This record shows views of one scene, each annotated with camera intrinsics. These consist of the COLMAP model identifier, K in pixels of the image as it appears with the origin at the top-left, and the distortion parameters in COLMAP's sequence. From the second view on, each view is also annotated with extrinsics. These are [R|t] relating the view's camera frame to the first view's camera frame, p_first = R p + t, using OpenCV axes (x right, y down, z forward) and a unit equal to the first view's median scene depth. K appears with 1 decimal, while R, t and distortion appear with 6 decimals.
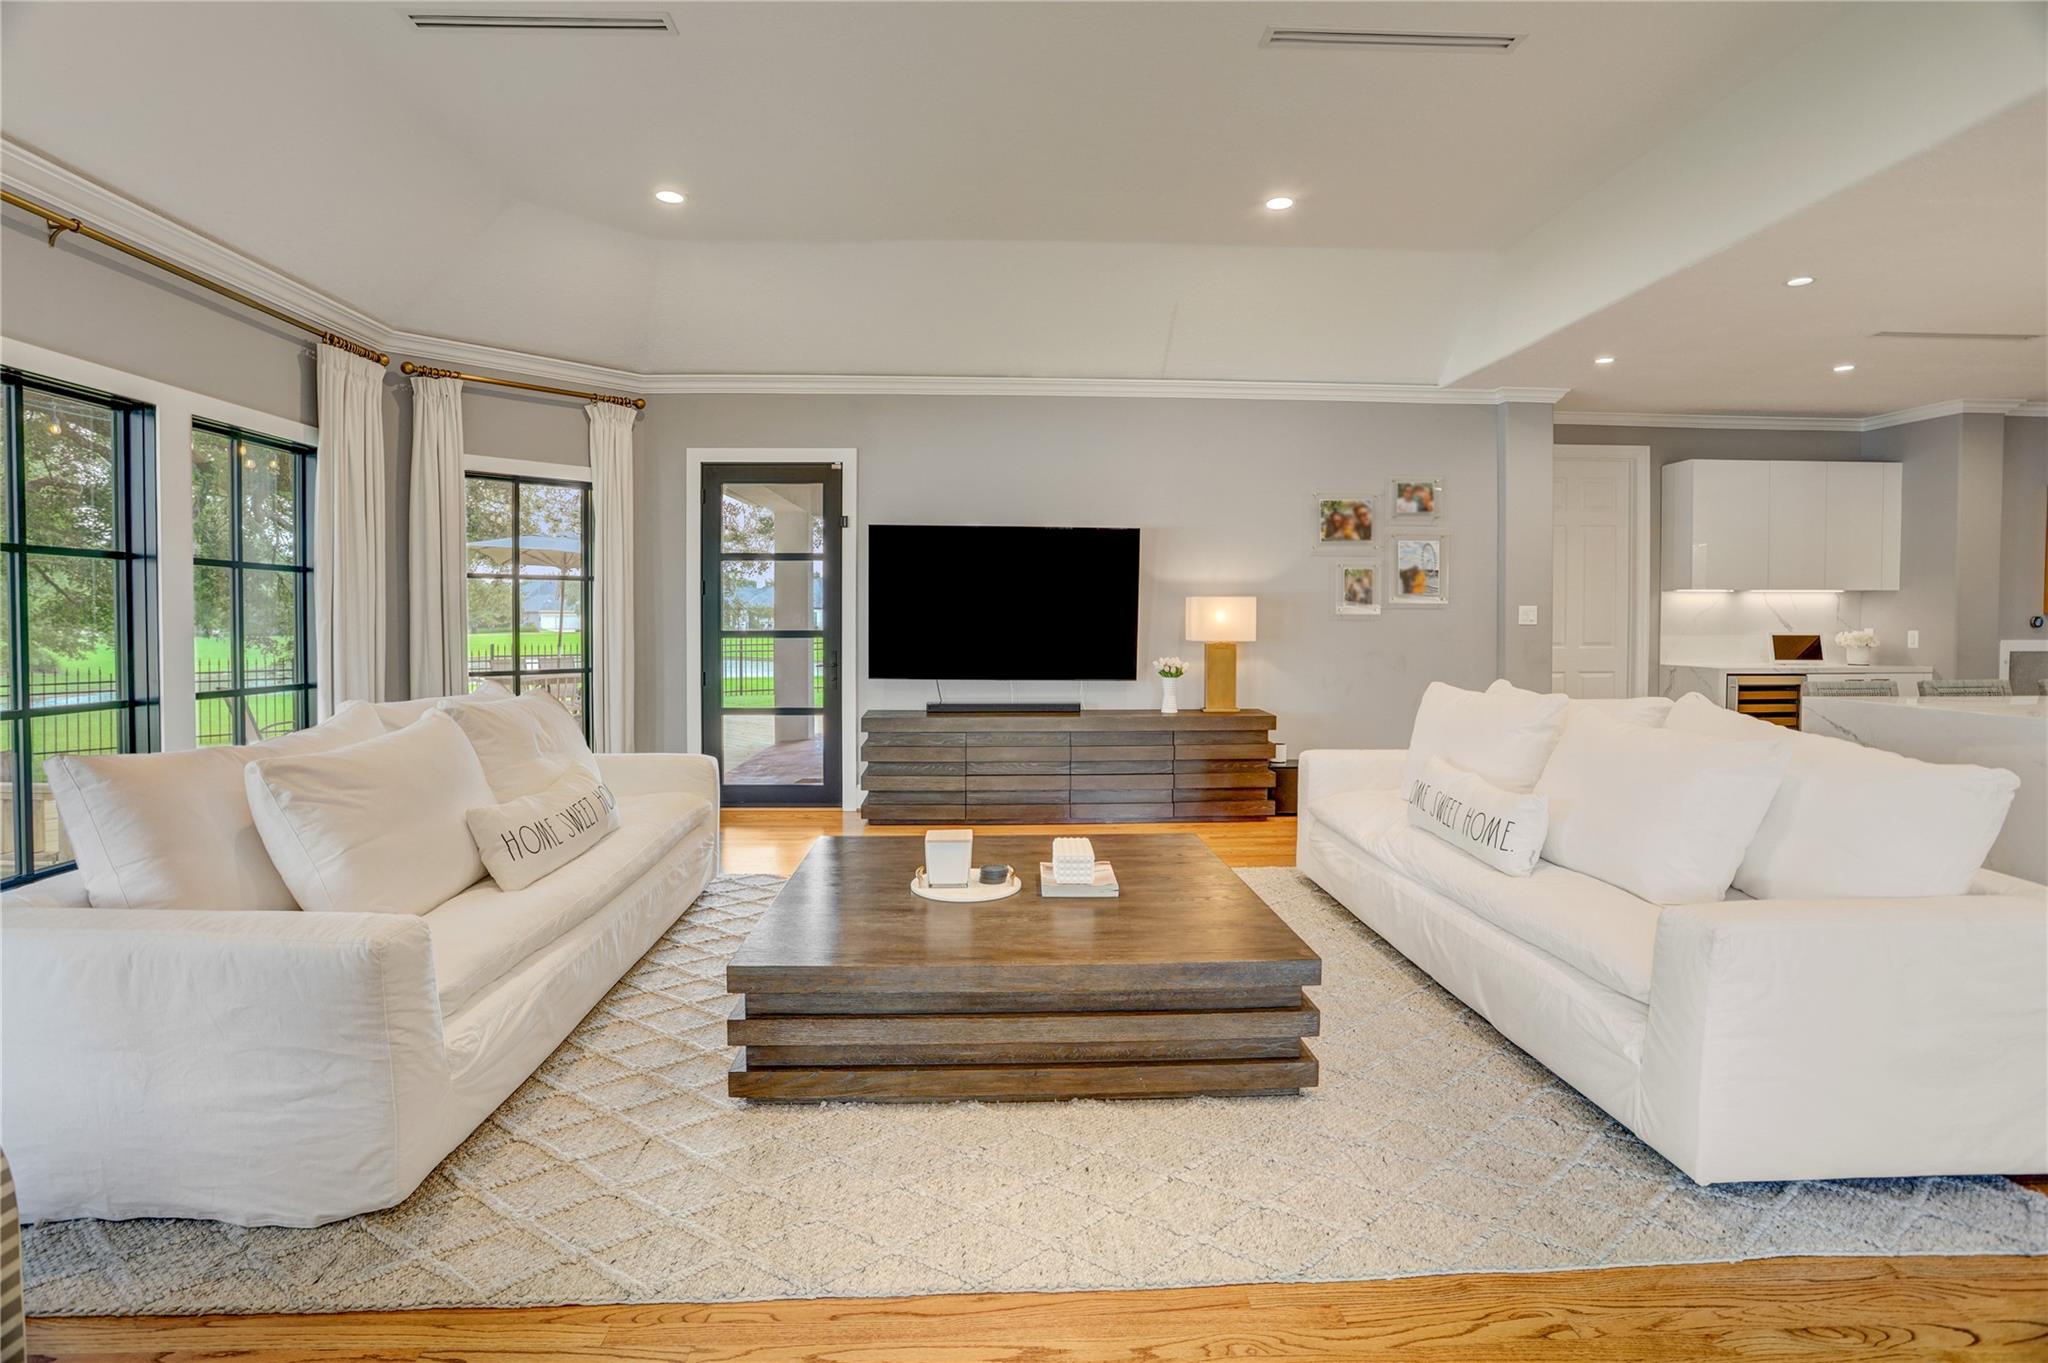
lens RADIAL K [[986.3, 0, 963.6], [0, 986.3, 624.6], [0, 0, 1]] dist [-0.040067, 0.003926]
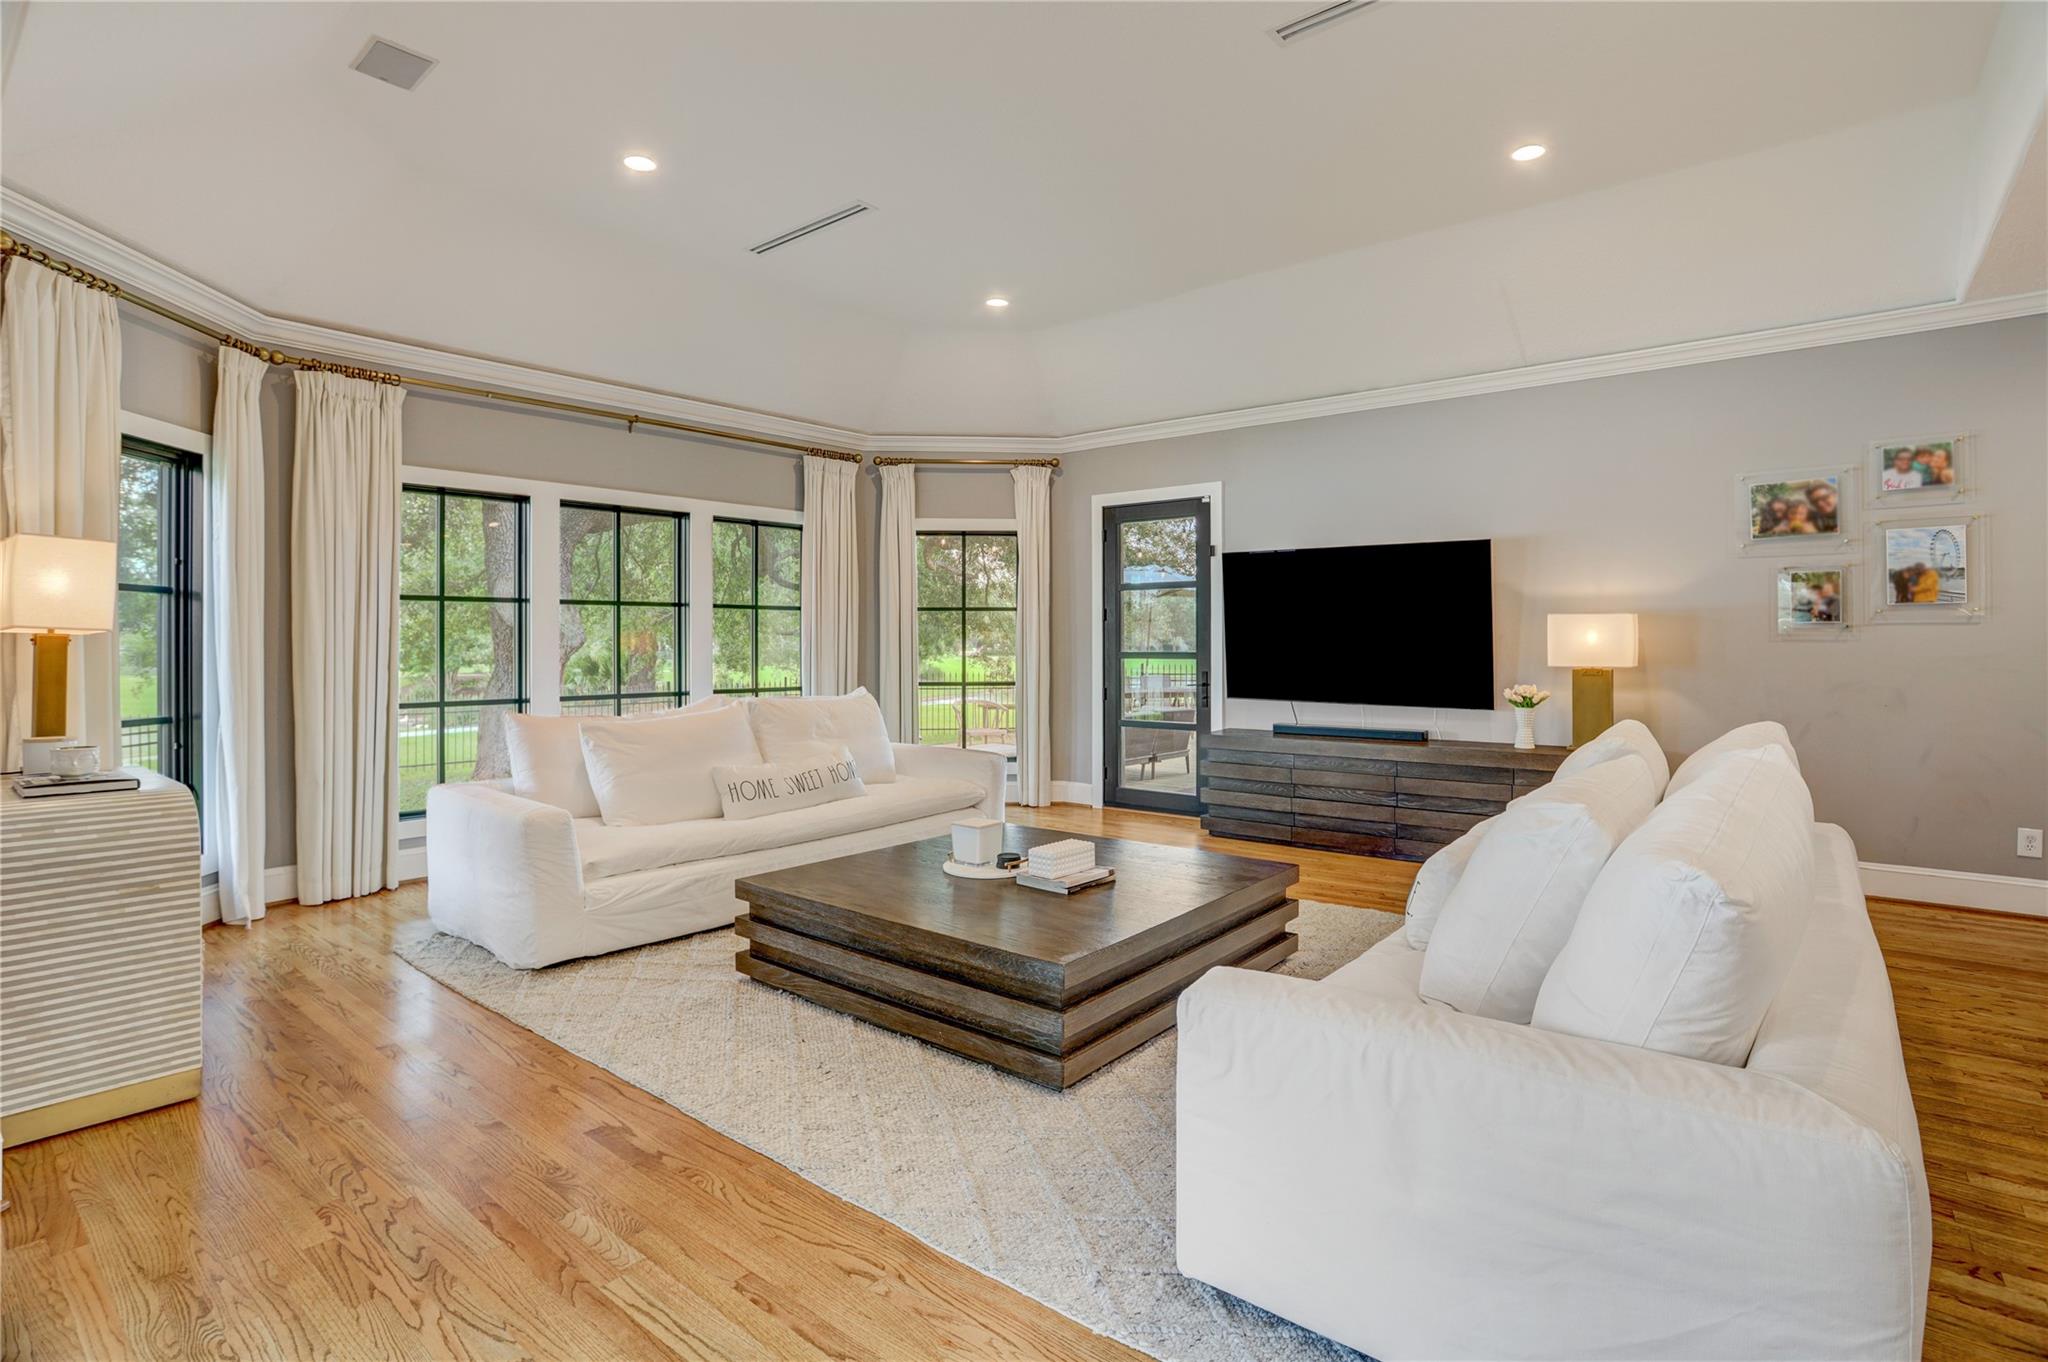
lens RADIAL K [[986.3, 0, 1046.7], [0, 986.3, 616.6], [0, 0, 1]] dist [-0.040067, 0.003926]
pose [[0.763990, -0.017209, -0.644999, 0.443336], [-0.000943, 0.999613, -0.027788, -0.002185], [0.645228, 0.021838, 0.763678, 0.070771]]
